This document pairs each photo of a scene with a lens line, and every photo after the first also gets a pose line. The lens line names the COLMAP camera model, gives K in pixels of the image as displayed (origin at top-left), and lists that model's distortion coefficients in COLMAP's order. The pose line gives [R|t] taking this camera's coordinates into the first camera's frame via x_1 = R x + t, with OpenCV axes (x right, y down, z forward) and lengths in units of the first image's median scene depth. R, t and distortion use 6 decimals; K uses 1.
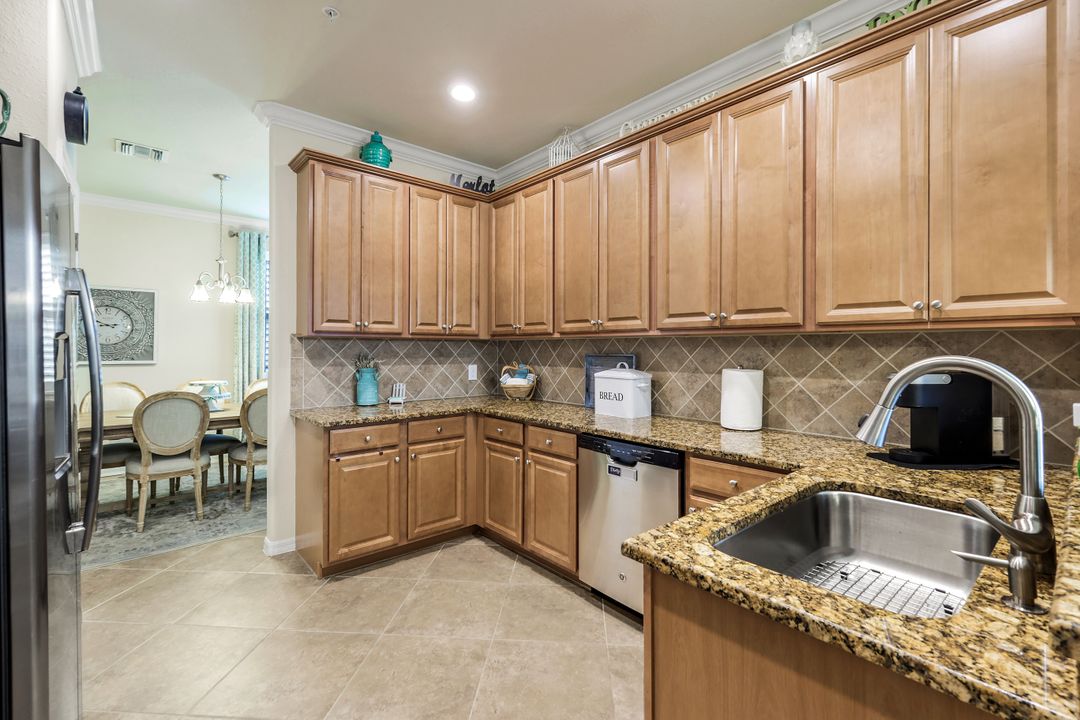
lens RADIAL K [[472.8, 0, 538.5], [0, 472.8, 344.8], [0, 0, 1]] dist [0.007113, -0.001829]
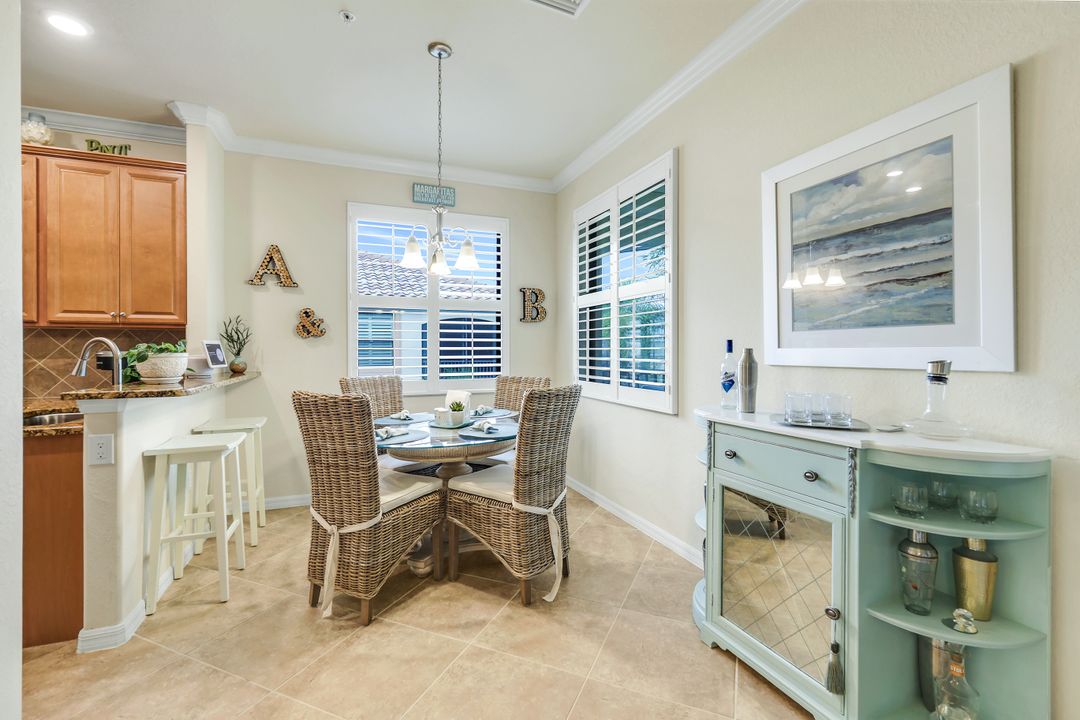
lens RADIAL K [[472.8, 0, 542.9], [0, 472.8, 351.4], [0, 0, 1]] dist [0.007113, -0.001829]
pose [[0.322615, -0.004653, 0.946519, -0.245744], [-0.005582, 0.999961, 0.006818, 0.023316], [-0.946514, -0.007484, 0.322577, -0.702563]]
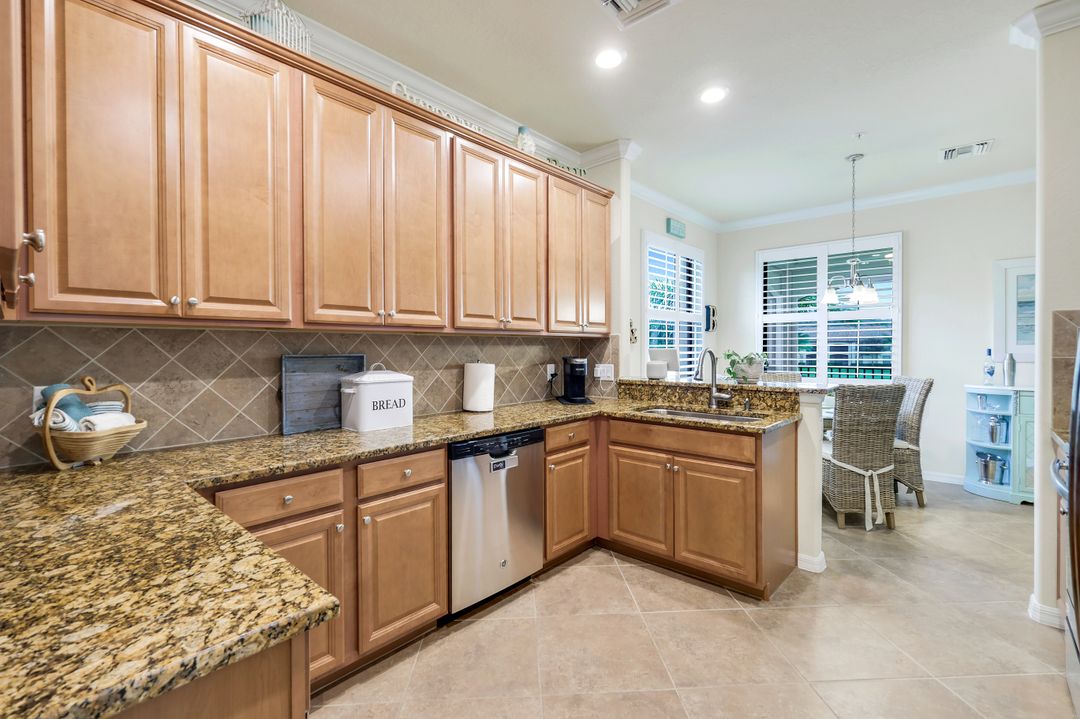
lens RADIAL K [[472.8, 0, 547.6], [0, 472.8, 353.5], [0, 0, 1]] dist [0.007113, -0.001829]
pose [[-0.134754, -0.011561, 0.990812, -0.693543], [-0.003581, 0.999931, 0.011180, 0.010442], [-0.990873, -0.002041, -0.134786, 0.835349]]
